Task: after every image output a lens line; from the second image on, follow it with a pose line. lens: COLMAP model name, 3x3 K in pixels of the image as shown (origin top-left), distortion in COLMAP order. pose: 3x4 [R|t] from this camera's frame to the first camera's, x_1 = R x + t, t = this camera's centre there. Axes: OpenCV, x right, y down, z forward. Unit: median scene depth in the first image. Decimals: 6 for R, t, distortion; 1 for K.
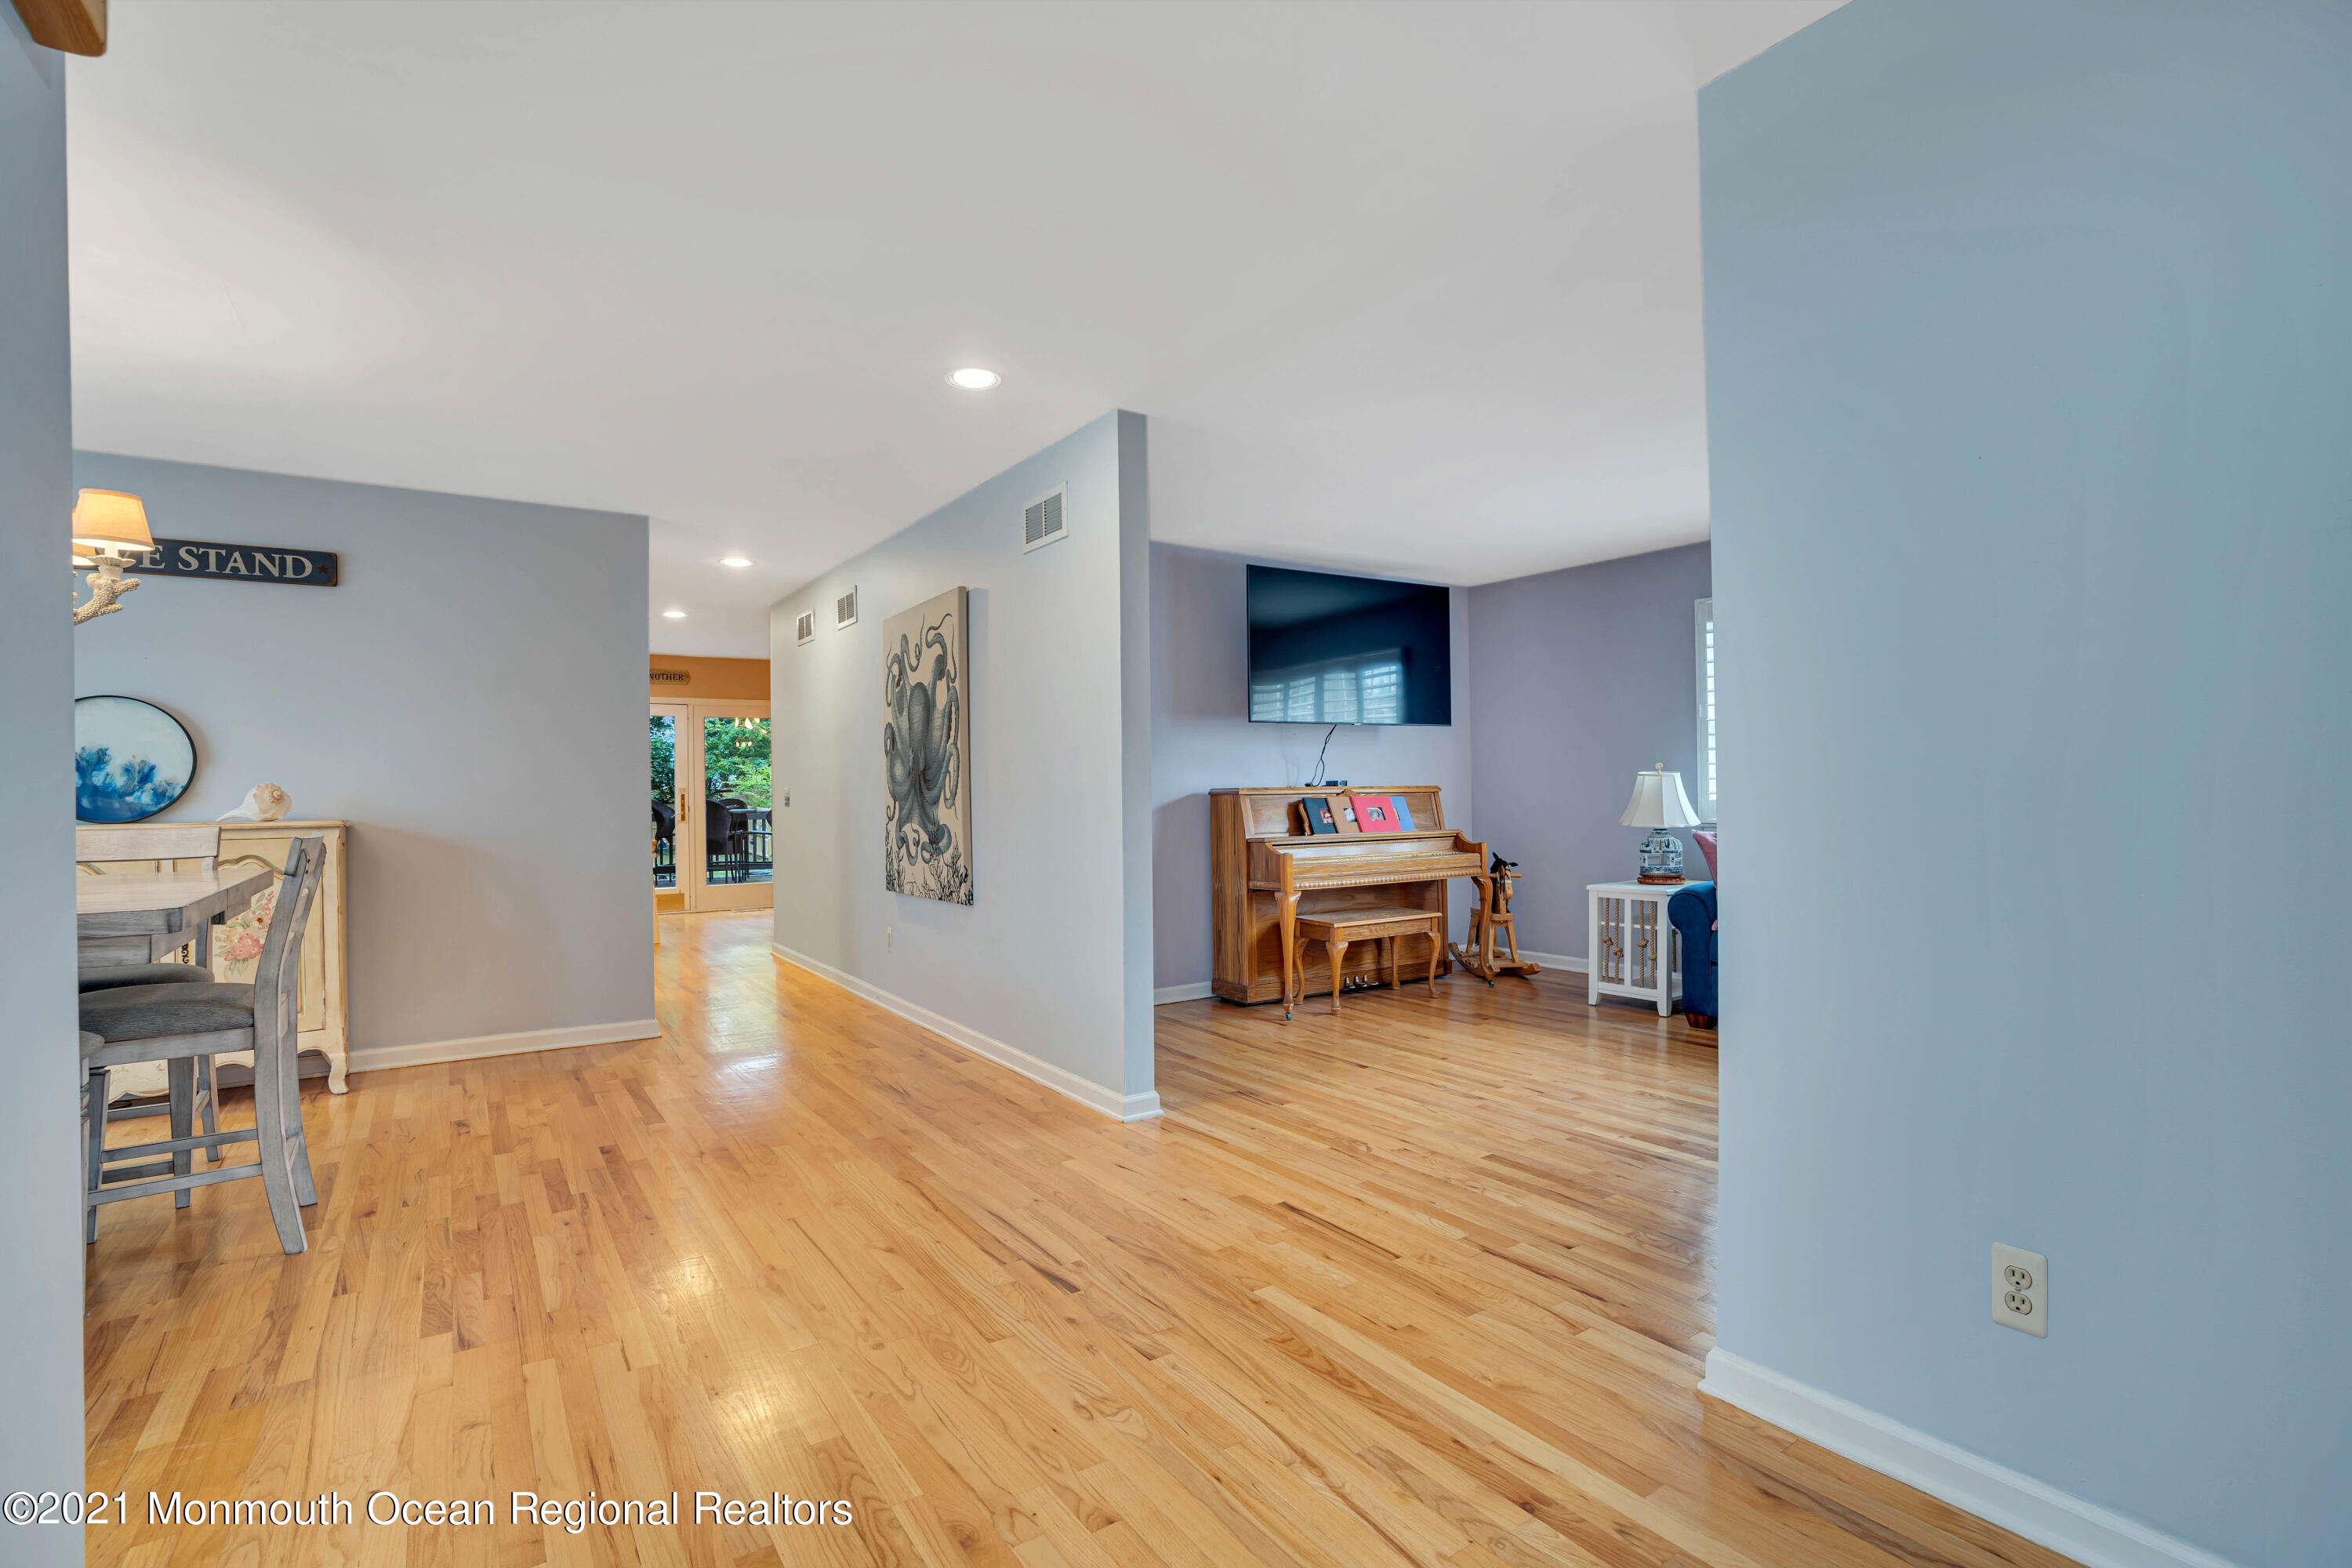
lens RADIAL K [[1091.6, 0, 1190.2], [0, 1091.6, 787.0], [0, 0, 1]] dist [-0.073355, 0.030713]
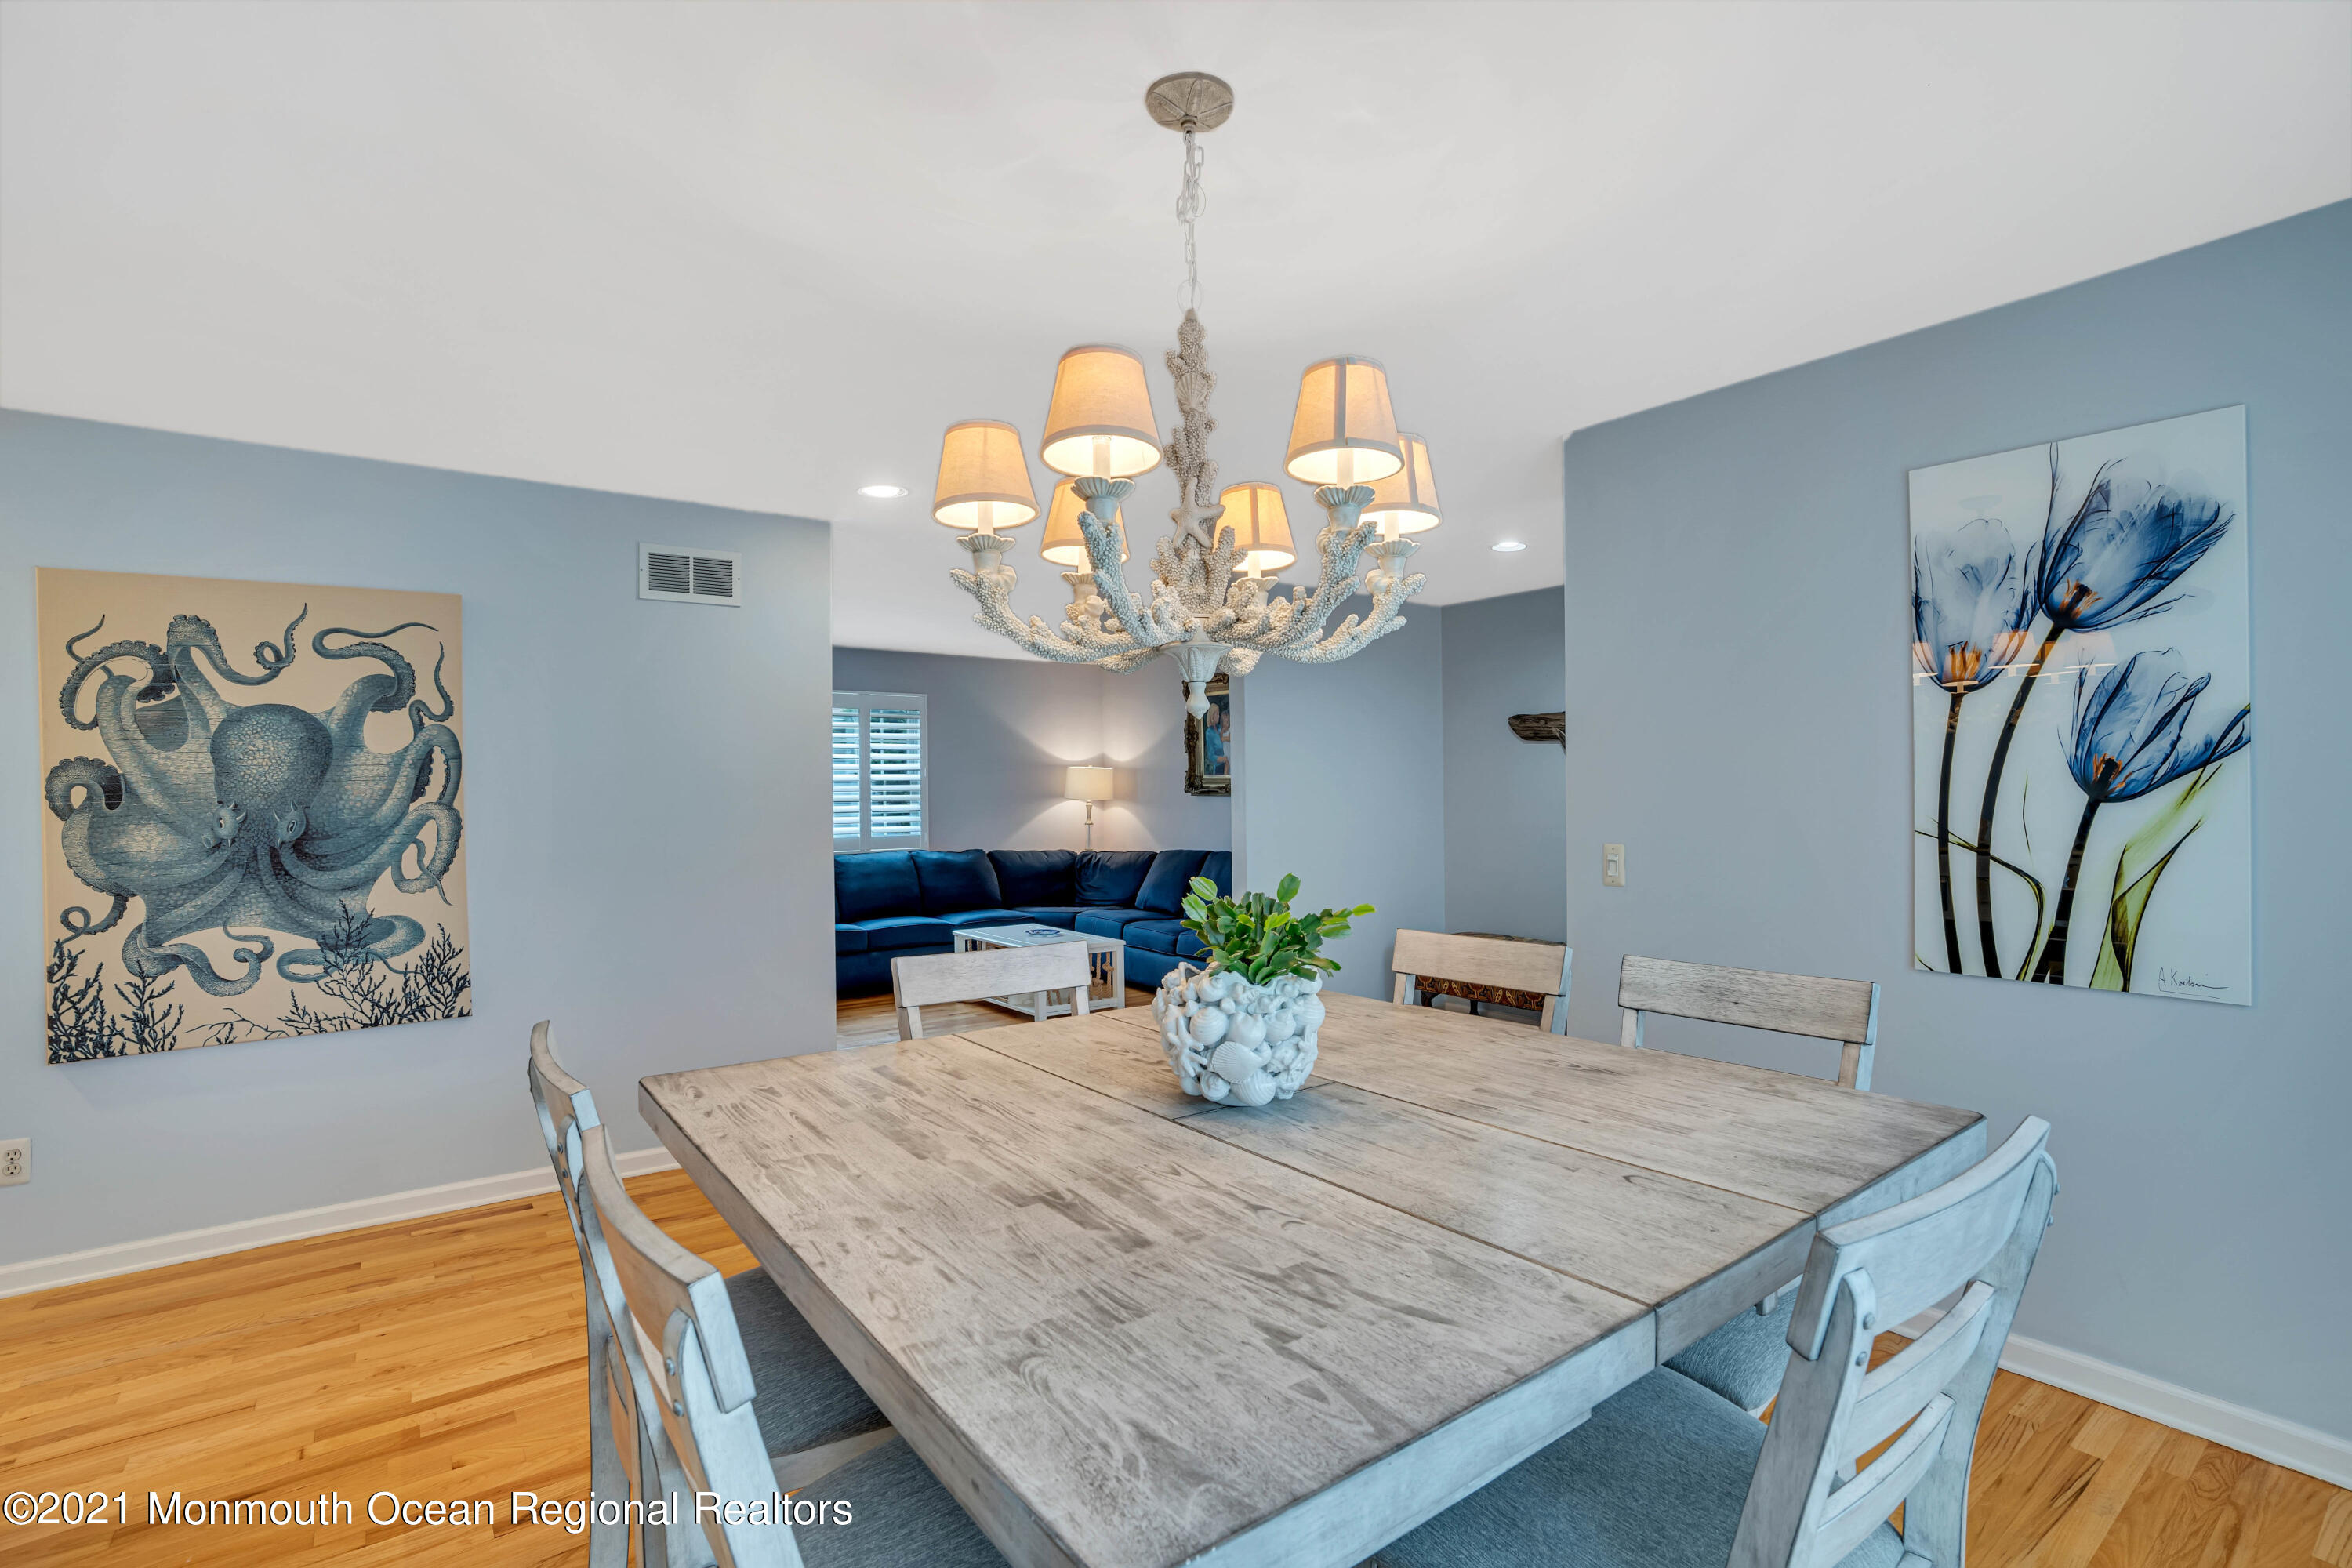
lens RADIAL K [[1091.6, 0, 1190.2], [0, 1091.6, 787.0], [0, 0, 1]] dist [-0.073355, 0.030713]
pose [[-0.038279, 0.015668, 0.999144, -0.925778], [0.010786, 0.999825, -0.015265, -0.033250], [-0.999209, 0.010192, -0.038441, 0.501349]]
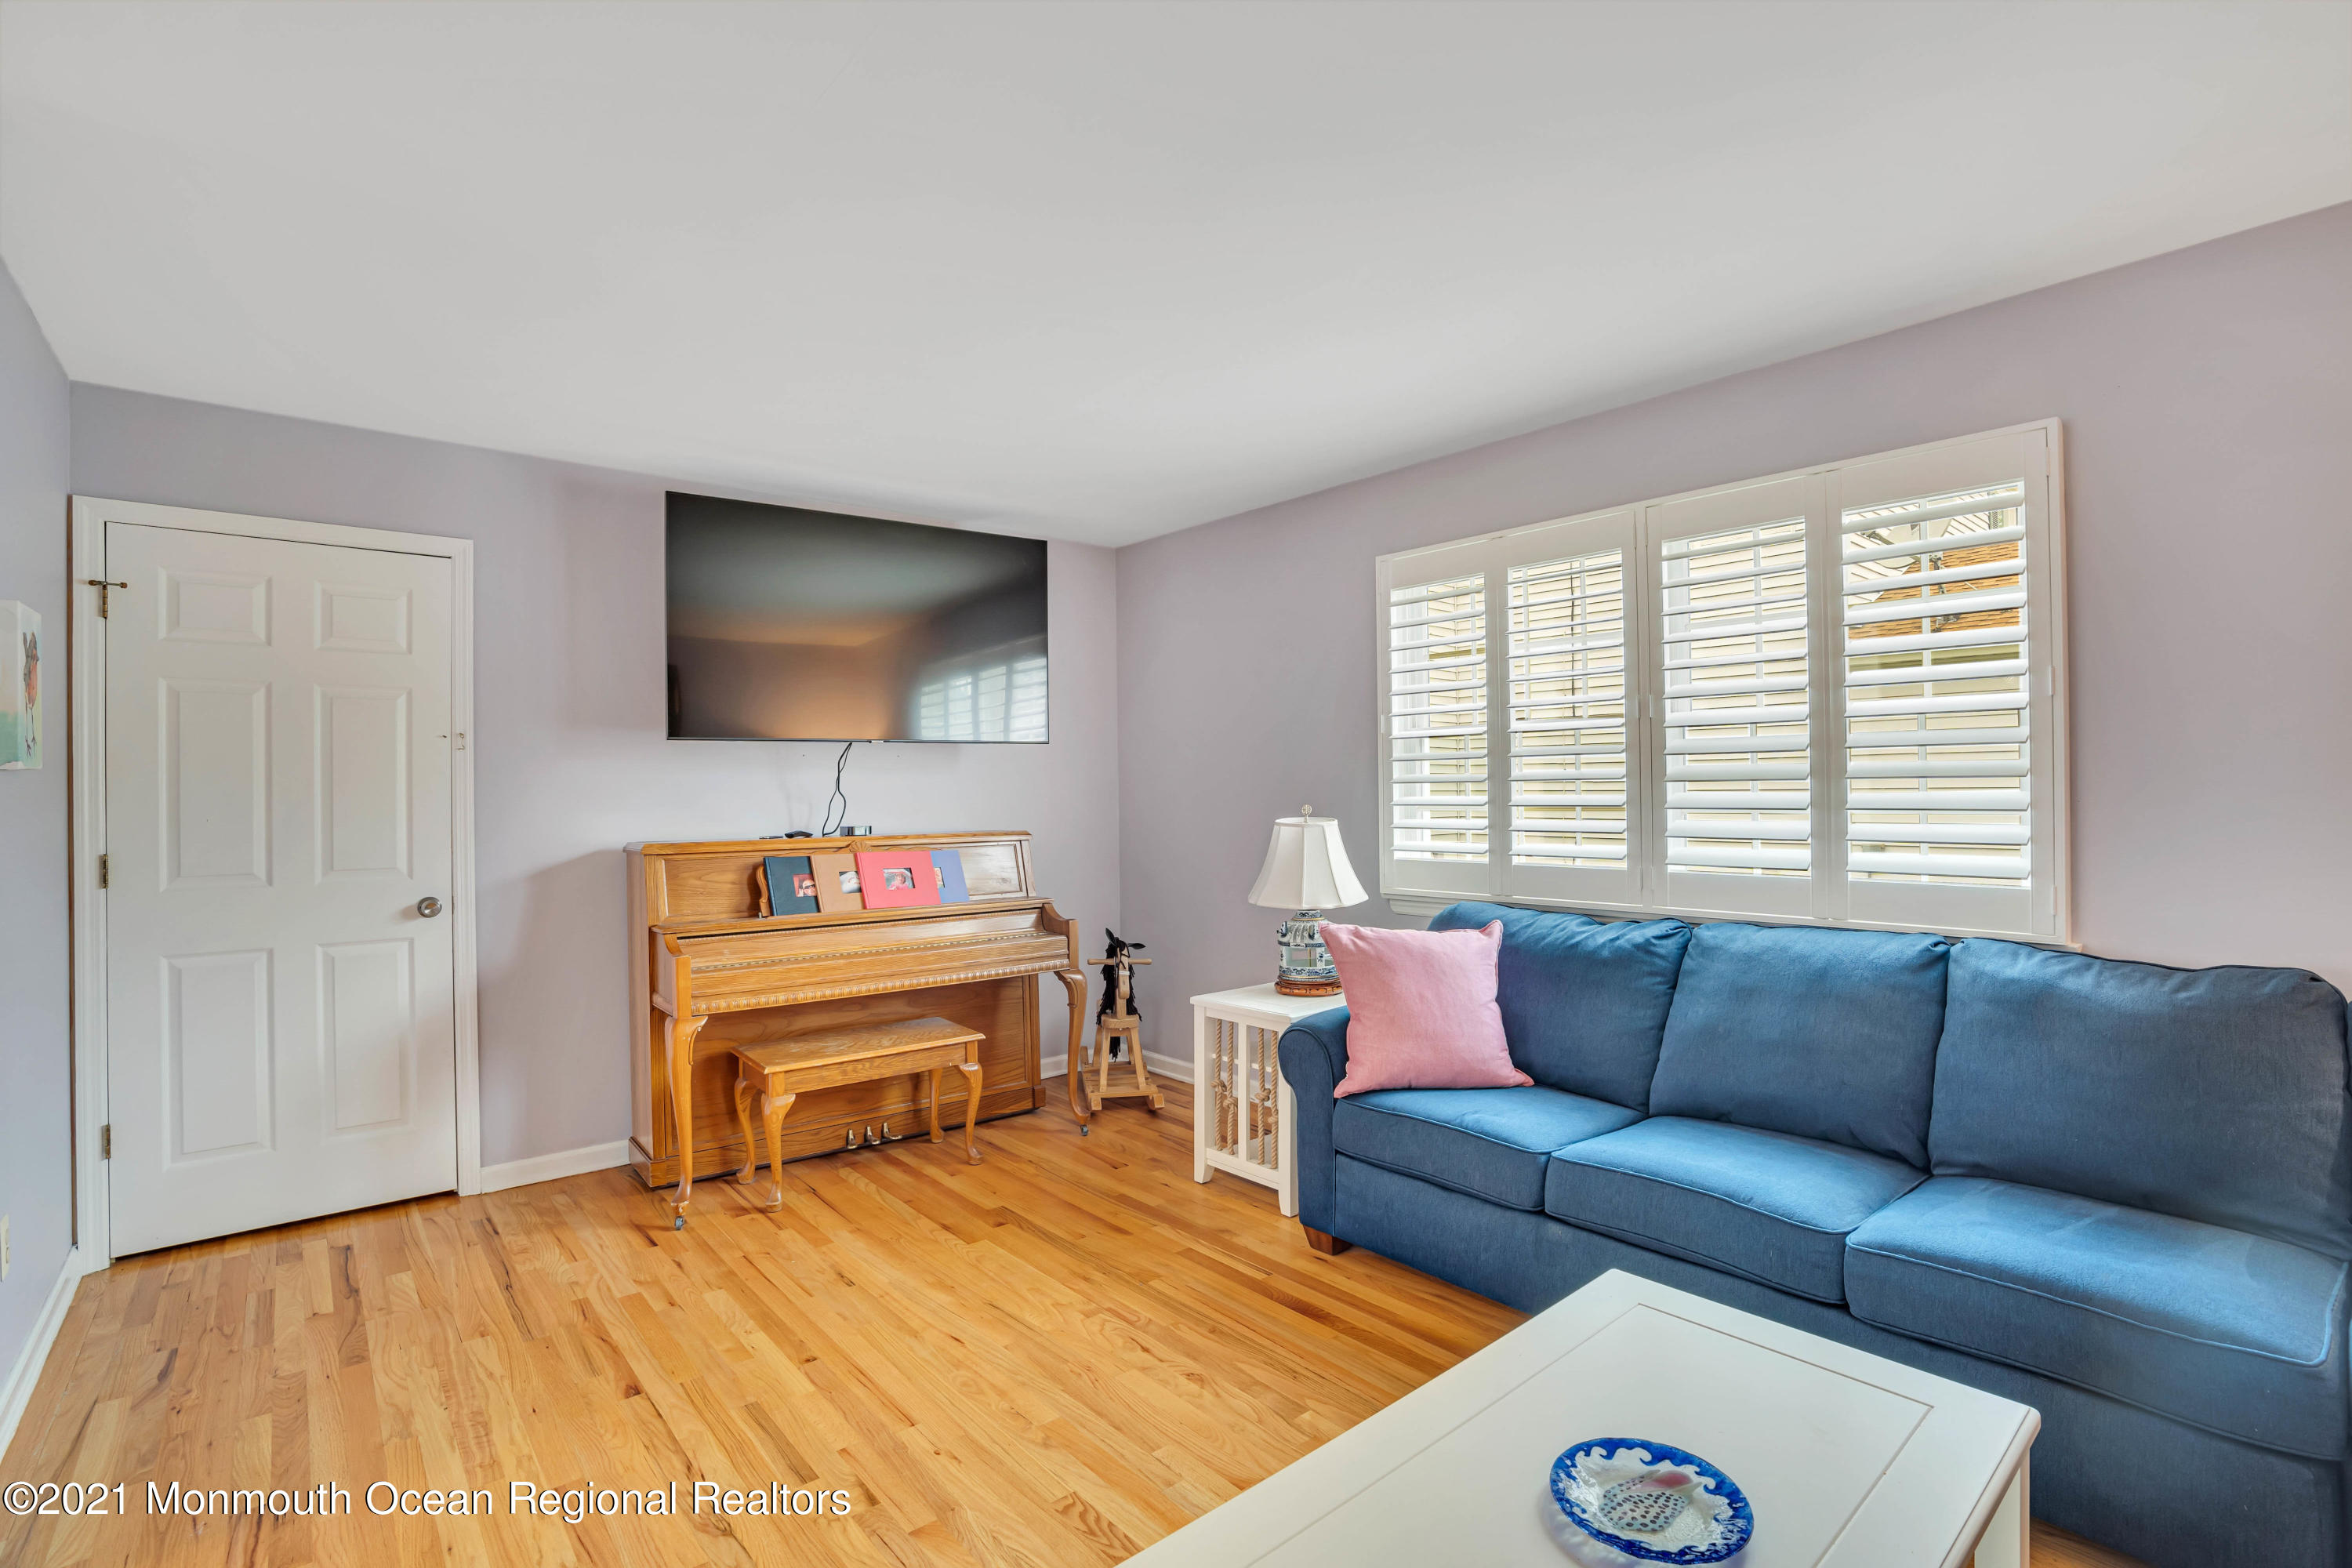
lens RADIAL K [[1091.6, 0, 1190.2], [0, 1091.6, 787.0], [0, 0, 1]] dist [-0.073355, 0.030713]
pose [[0.994833, 0.002377, 0.101497, 0.339035], [-0.002087, 0.999993, -0.002963, -0.035243], [-0.101504, 0.002736, 0.994831, 0.404345]]
